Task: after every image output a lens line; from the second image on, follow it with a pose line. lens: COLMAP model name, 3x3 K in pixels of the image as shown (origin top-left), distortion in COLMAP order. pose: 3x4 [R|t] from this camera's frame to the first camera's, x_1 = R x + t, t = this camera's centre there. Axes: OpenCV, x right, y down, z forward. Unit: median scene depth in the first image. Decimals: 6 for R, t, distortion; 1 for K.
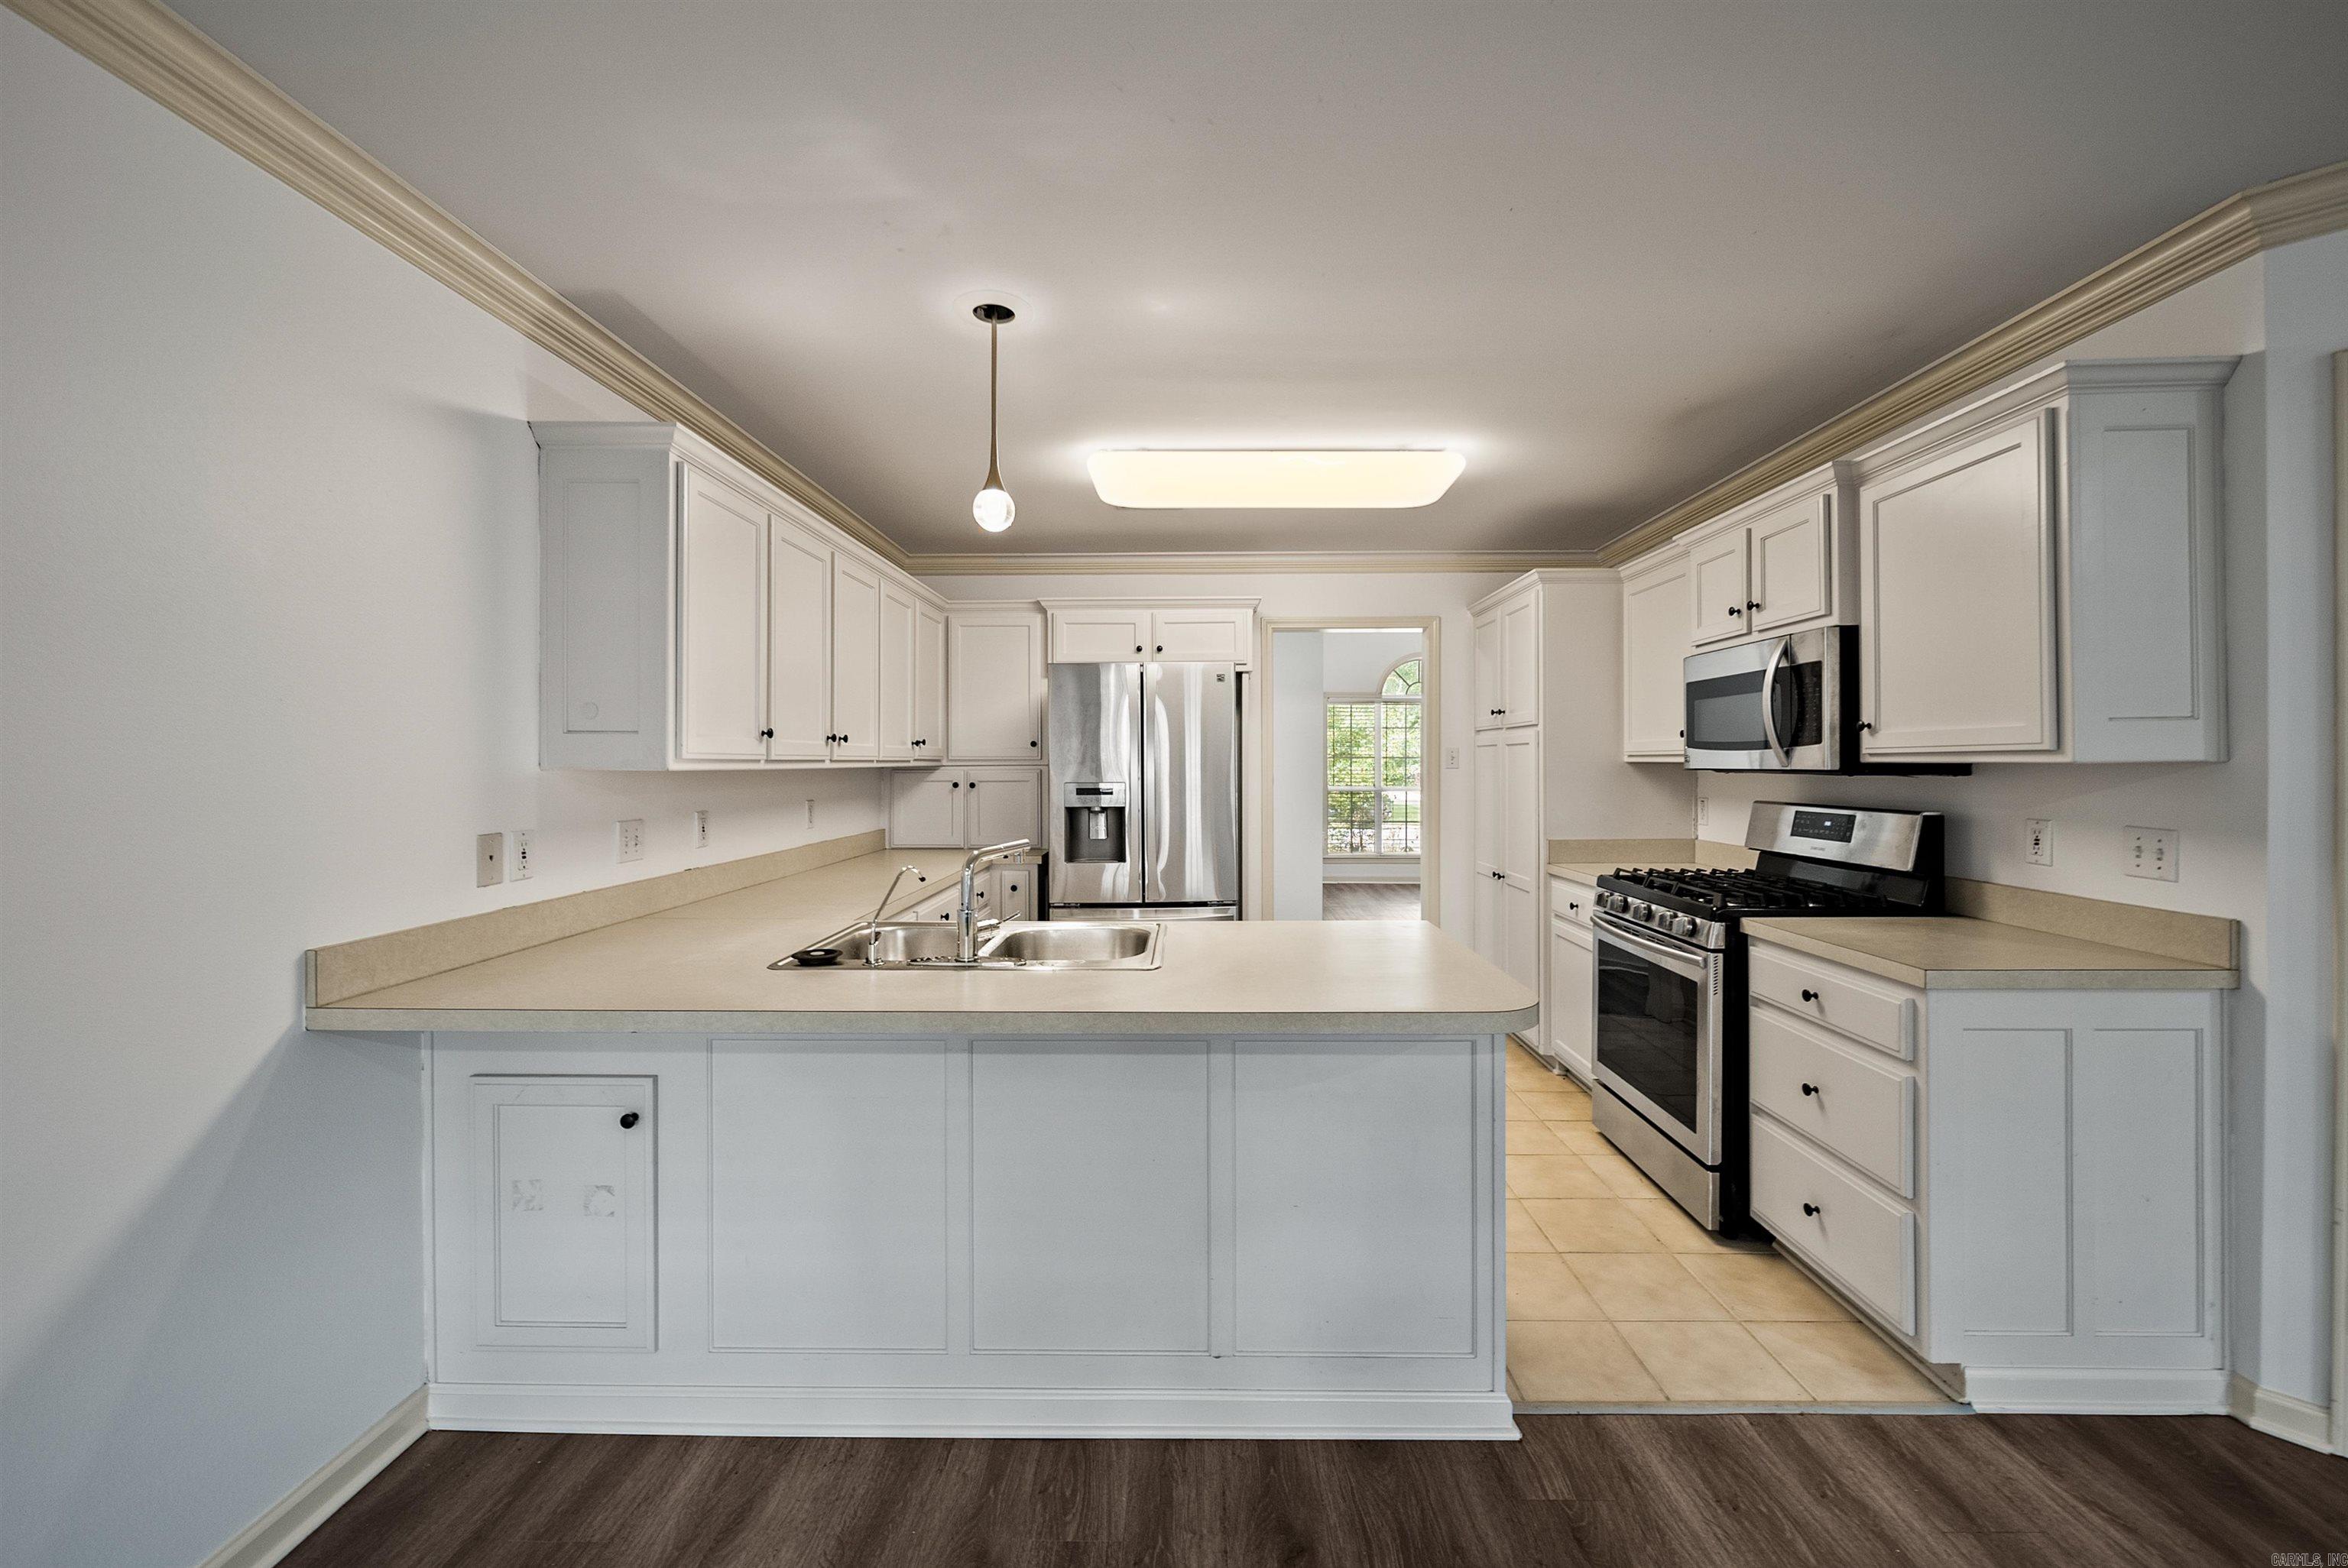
lens RADIAL K [[912.0, 0, 1181.3], [0, 912.0, 765.4], [0, 0, 1]] dist [-0.001617, -0.001380]
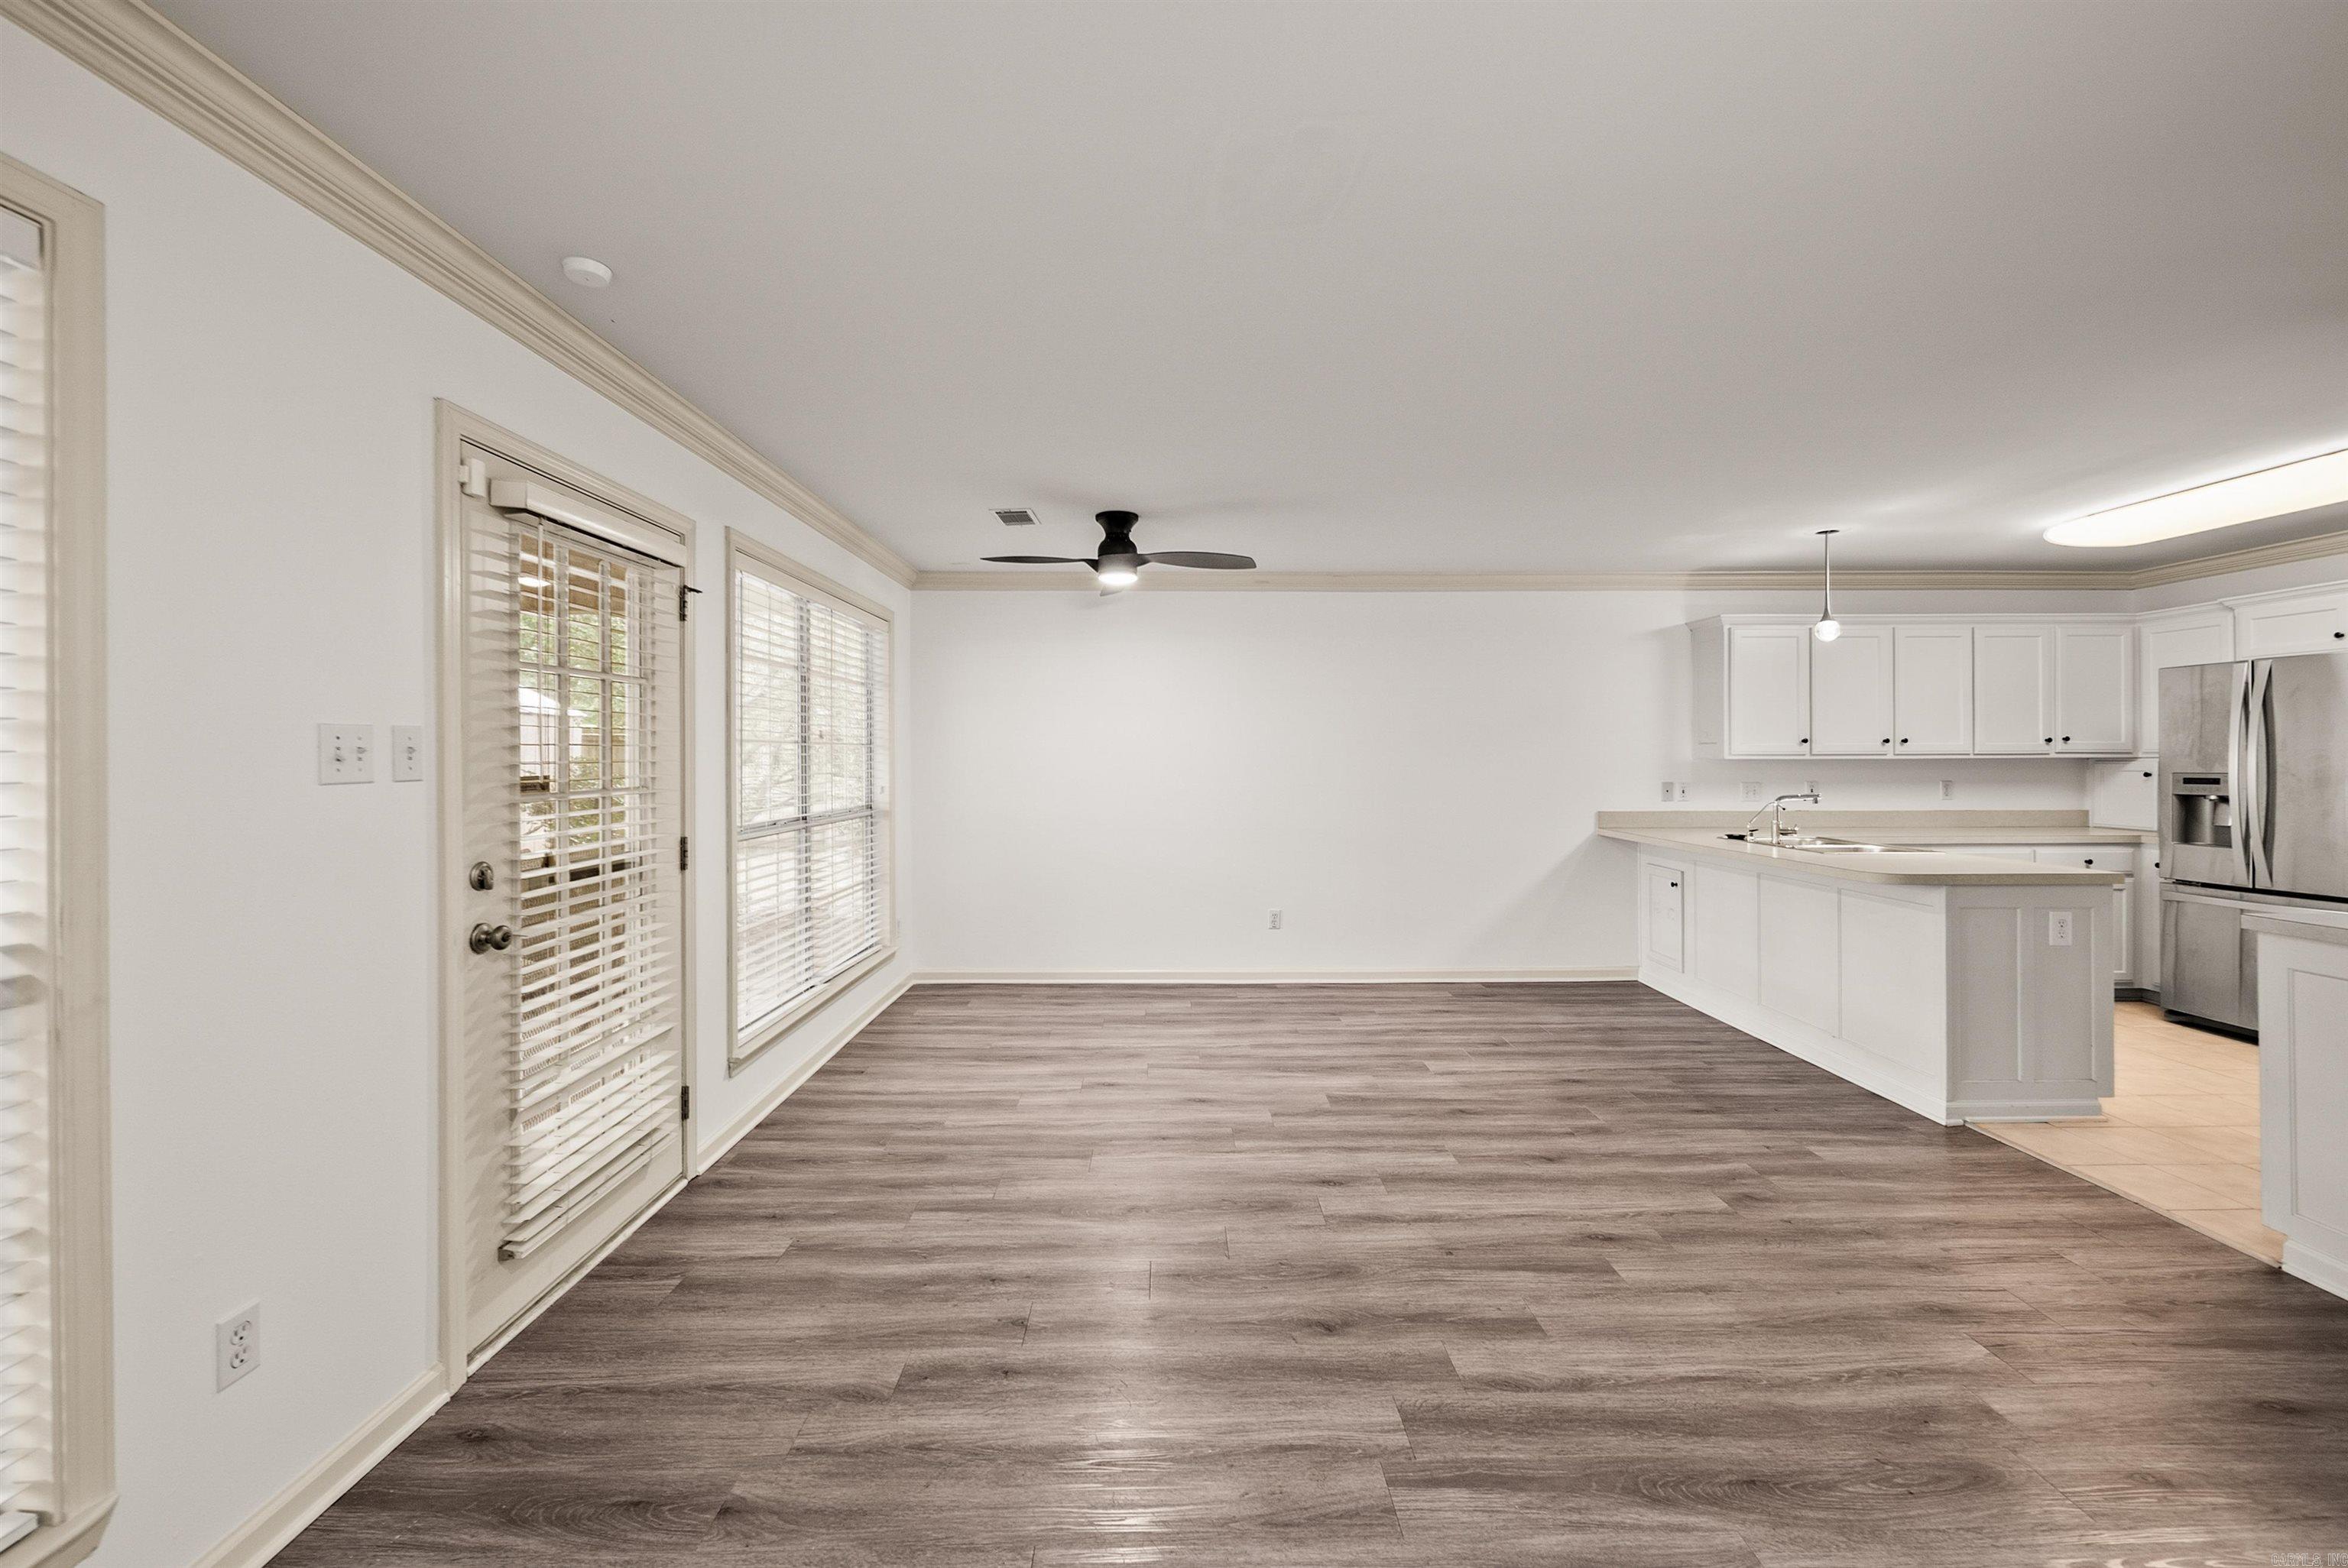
lens RADIAL K [[912.0, 0, 1179.7], [0, 912.0, 753.4], [0, 0, 1]] dist [-0.001617, -0.001380]
pose [[0.024133, -0.002088, -0.999707, 1.747267], [-0.001136, 0.999997, -0.002116, -0.002338], [0.999708, 0.001187, 0.024130, -0.471635]]
